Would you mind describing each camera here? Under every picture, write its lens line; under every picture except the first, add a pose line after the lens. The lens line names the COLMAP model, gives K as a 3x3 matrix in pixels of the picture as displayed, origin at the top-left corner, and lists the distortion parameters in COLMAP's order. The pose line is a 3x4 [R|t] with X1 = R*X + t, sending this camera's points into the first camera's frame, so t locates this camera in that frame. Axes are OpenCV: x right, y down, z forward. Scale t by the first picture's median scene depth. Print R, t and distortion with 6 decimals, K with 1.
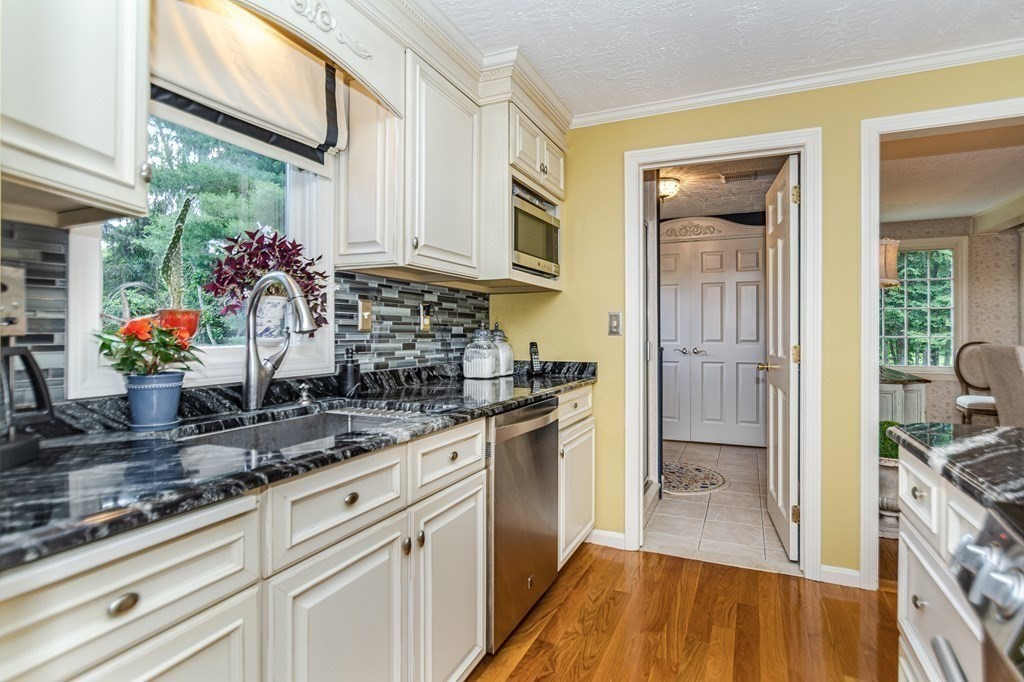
lens RADIAL K [[525.5, 0, 515.9], [0, 525.5, 333.8], [0, 0, 1]] dist [-0.001717, -0.000150]
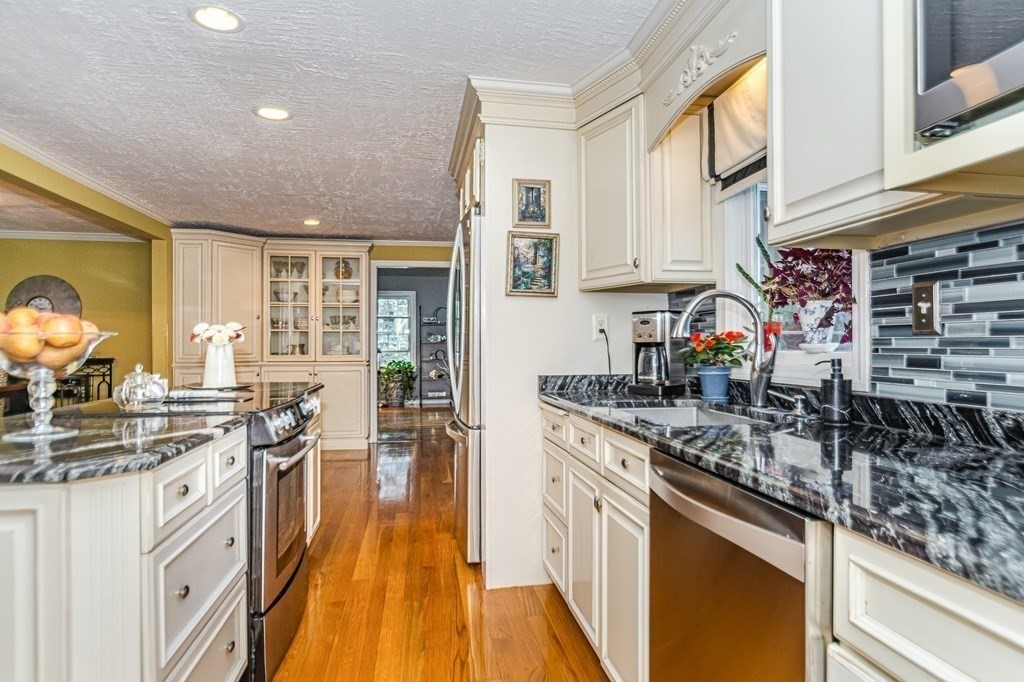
lens RADIAL K [[616.7, 0, 512.0], [0, 616.7, 341.0], [0, 0, 1]] dist [0.000077, -0.000073]
pose [[-0.838060, -0.003589, -0.545566, 0.457425], [-0.000415, 0.999982, -0.005942, 0.006746], [0.545577, -0.004753, -0.838047, 1.221771]]
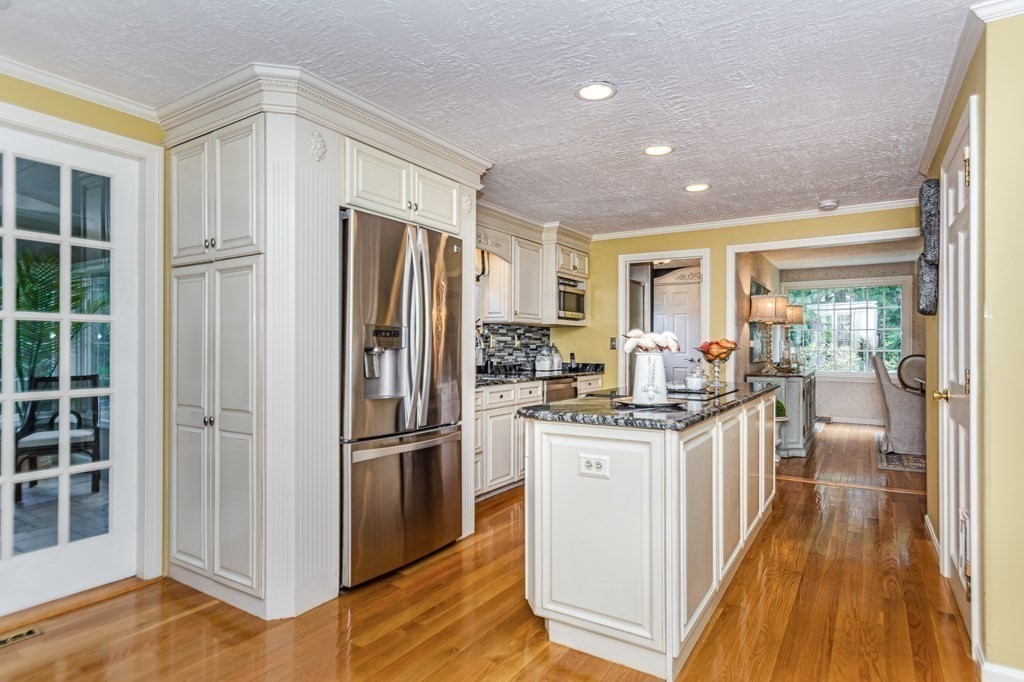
lens RADIAL K [[548.3, 0, 512.0], [0, 548.3, 341.0], [0, 0, 1]] dist [0.001138, 0.000270]
pose [[0.987827, -0.000467, -0.155554, 0.161320], [-0.001283, 0.999937, -0.011148, -0.006762], [0.155549, 0.011212, 0.987765, -1.284025]]
